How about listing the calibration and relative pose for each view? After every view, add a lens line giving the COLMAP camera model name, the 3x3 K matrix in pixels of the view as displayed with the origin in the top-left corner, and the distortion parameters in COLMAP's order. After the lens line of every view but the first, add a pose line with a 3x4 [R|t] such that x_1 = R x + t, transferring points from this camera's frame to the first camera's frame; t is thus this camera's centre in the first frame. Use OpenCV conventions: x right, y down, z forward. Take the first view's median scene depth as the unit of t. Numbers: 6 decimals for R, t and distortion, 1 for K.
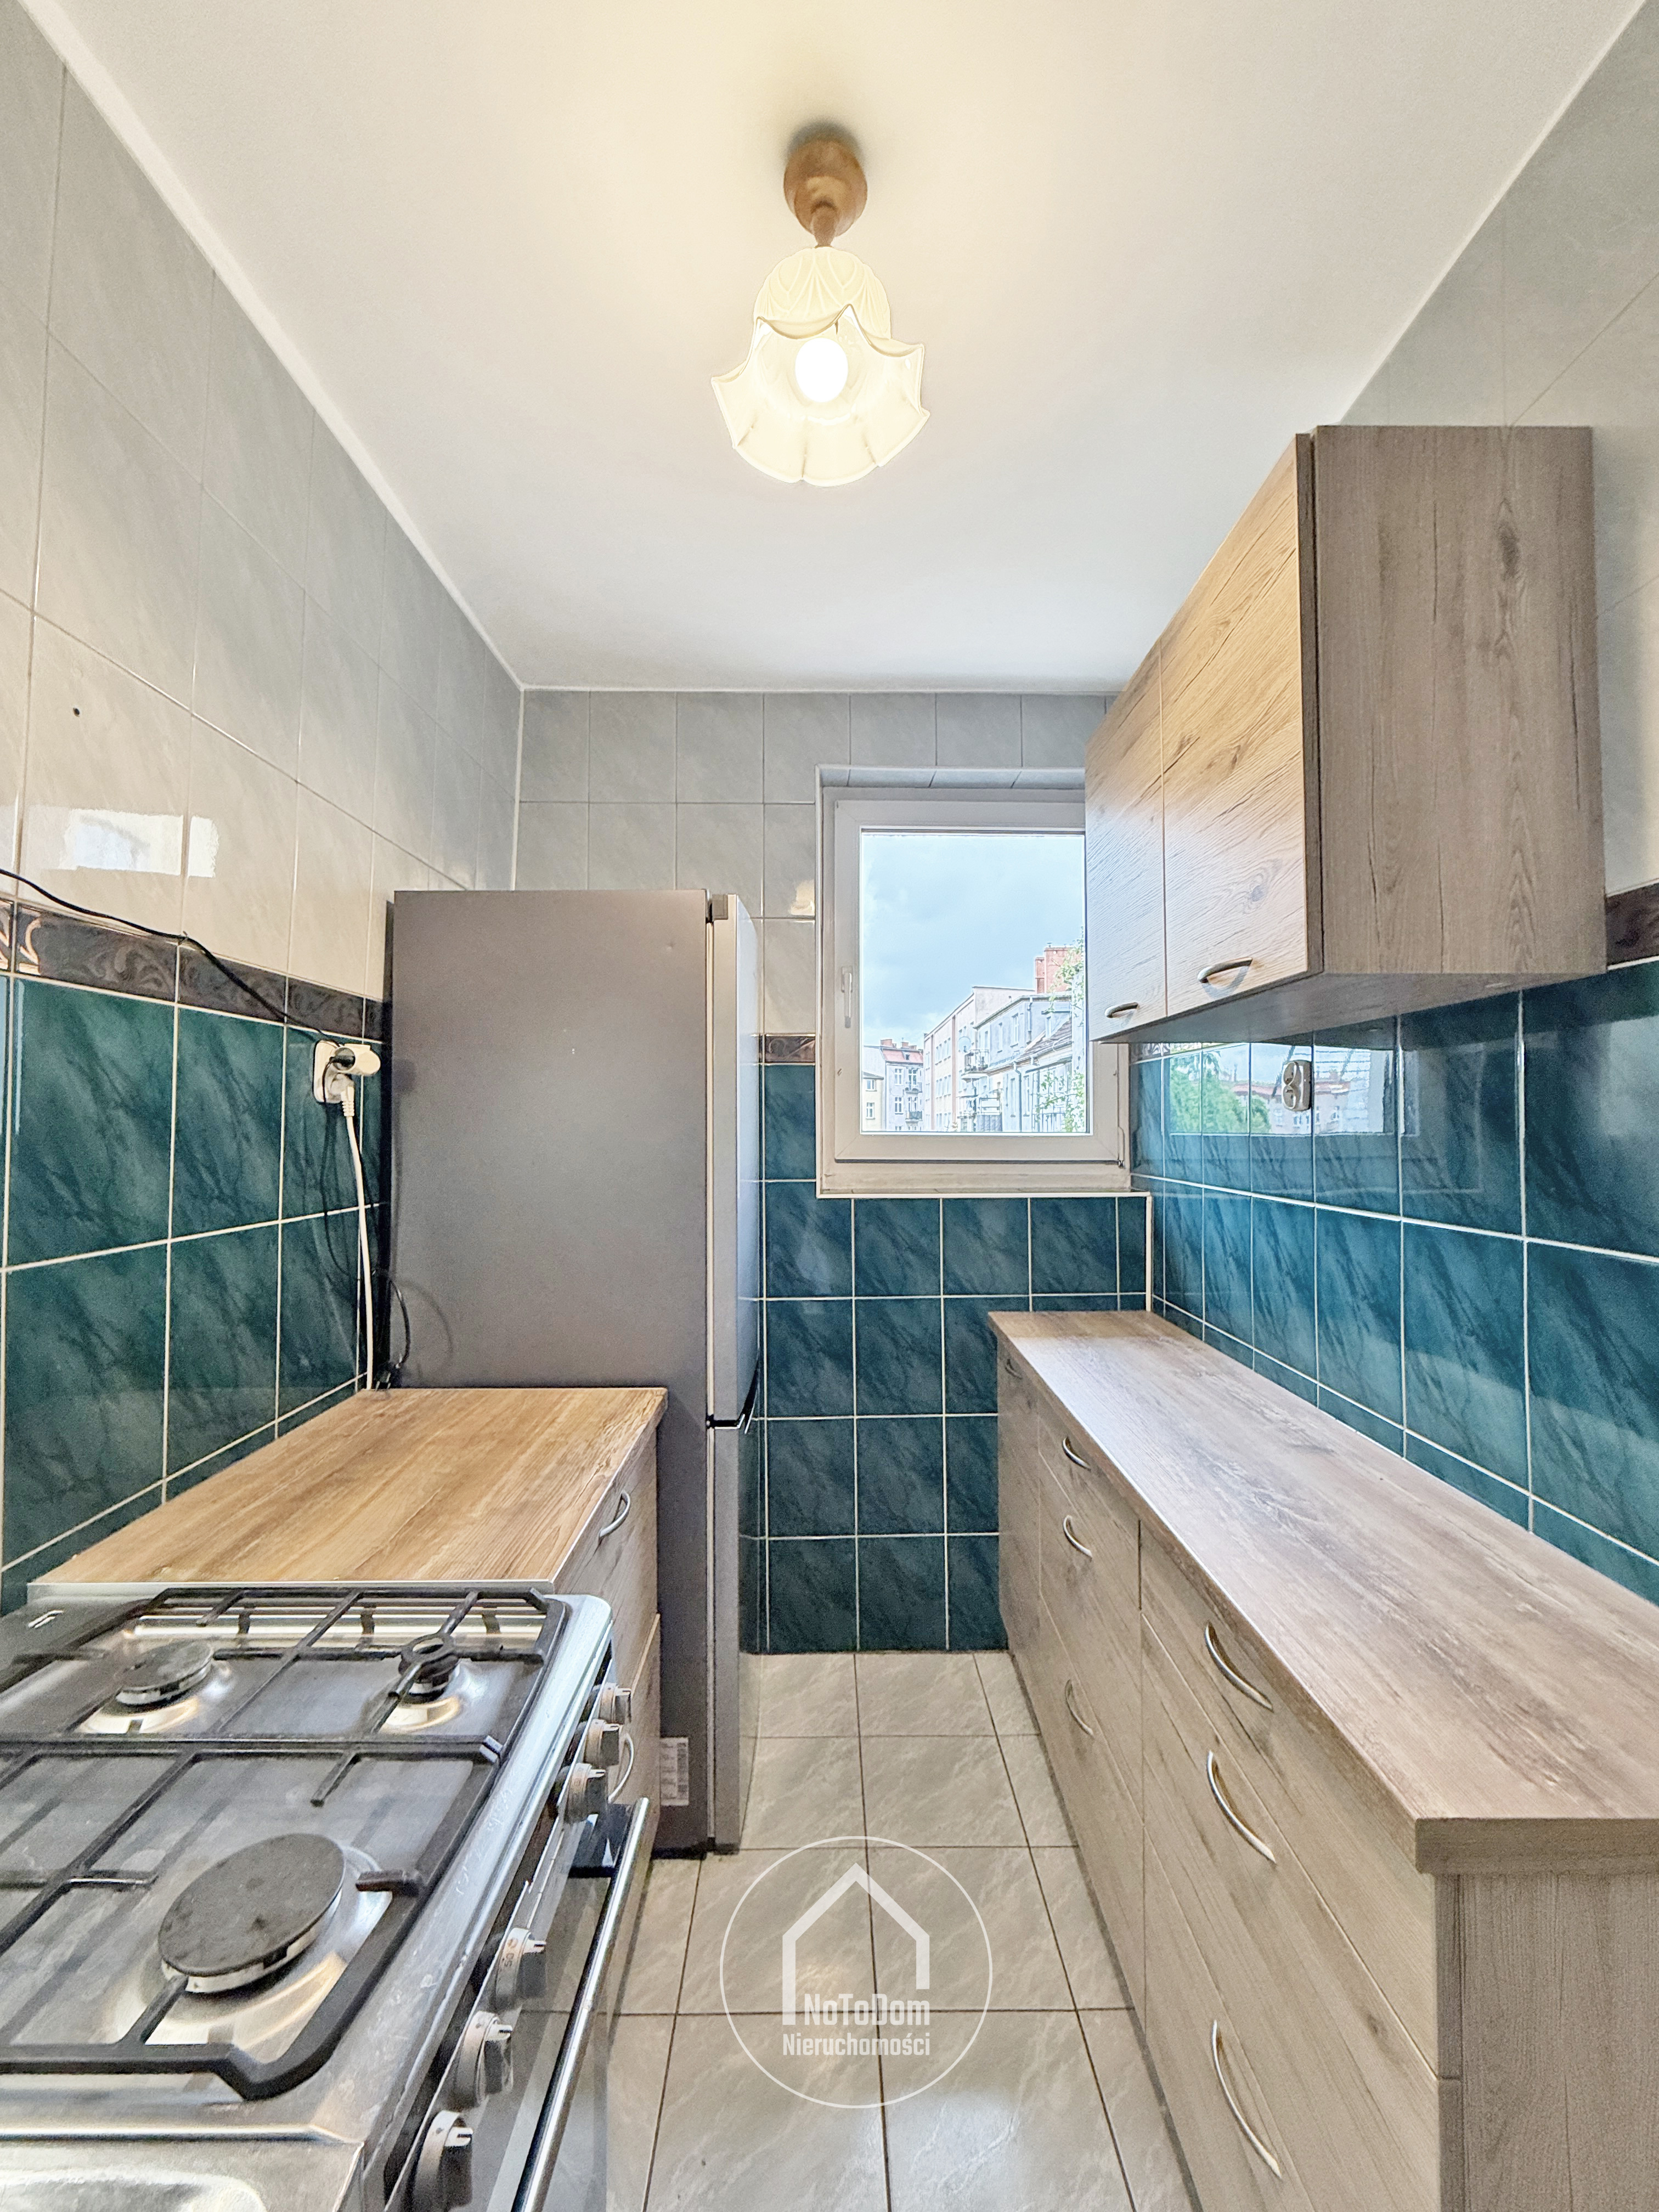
lens RADIAL K [[883.1, 0, 832.1], [0, 883.1, 1102.0], [0, 0, 1]] dist [0.000470, -0.000143]
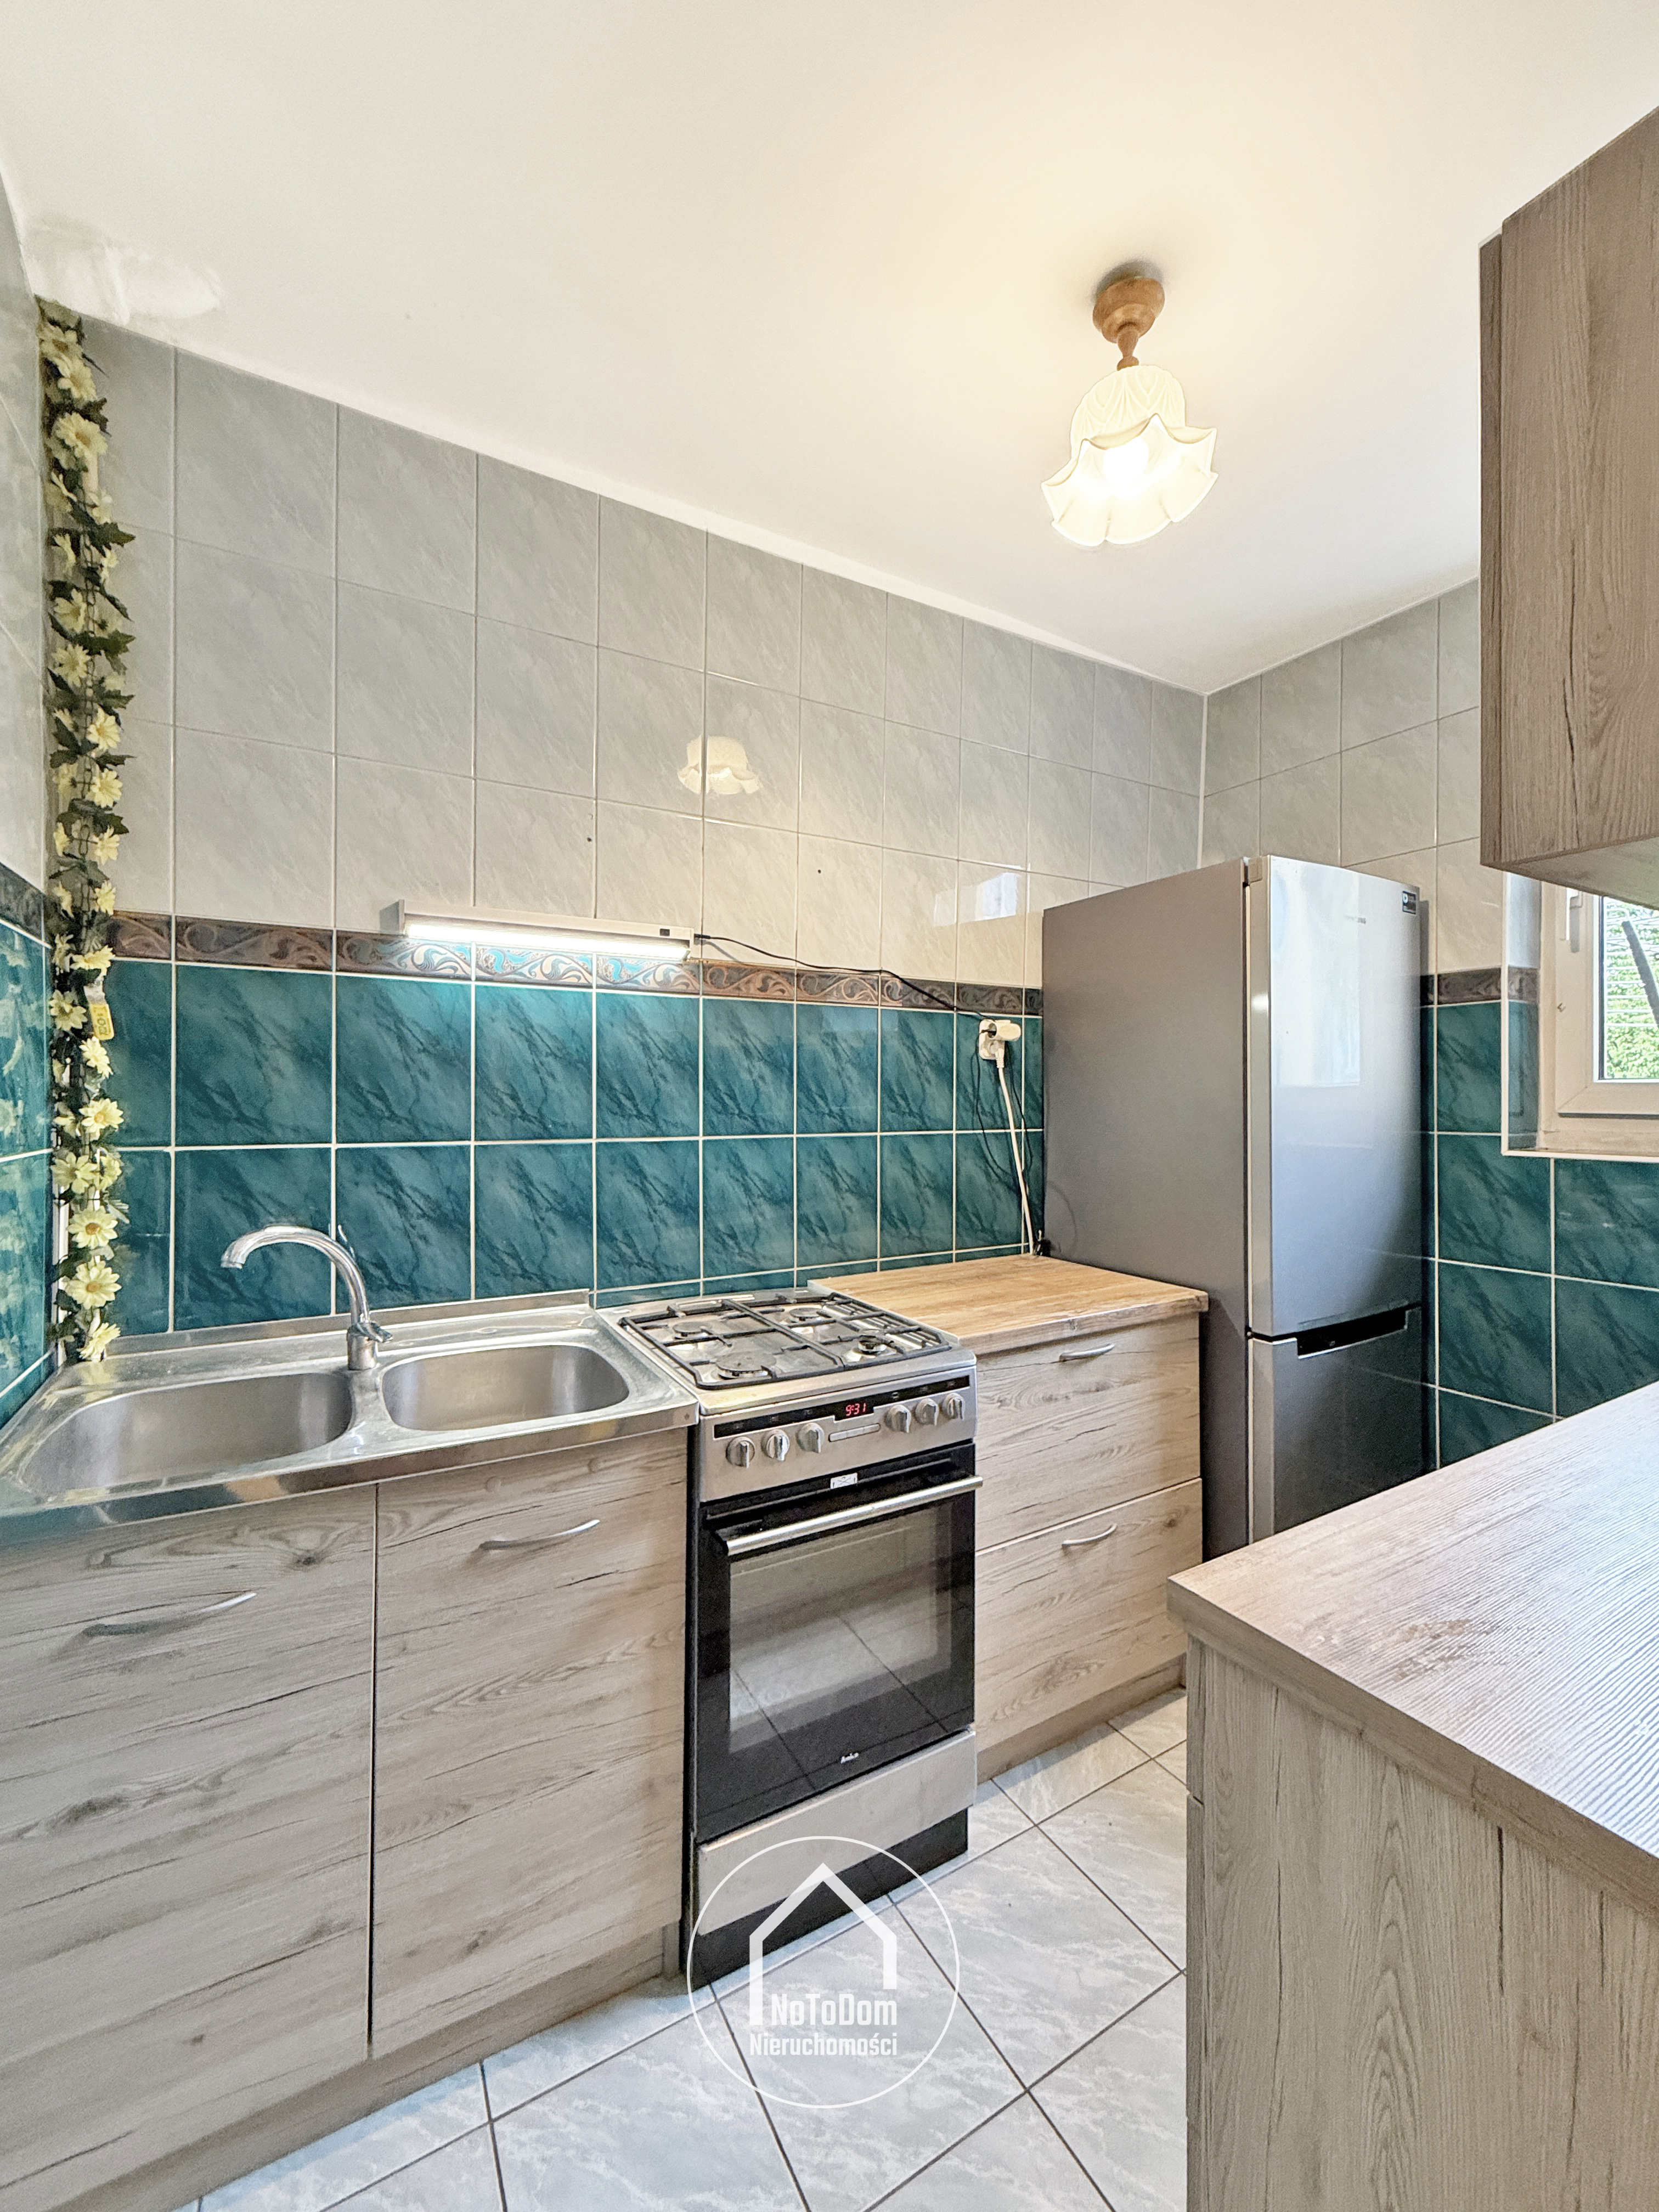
lens RADIAL K [[883.1, 0, 827.5], [0, 883.1, 1098.6], [0, 0, 1]] dist [0.000470, -0.000143]
pose [[0.492801, 0.003377, -0.870136, 0.664586], [0.021259, 0.999647, 0.015920, 0.040679], [0.869882, -0.026344, 0.492555, -0.013919]]
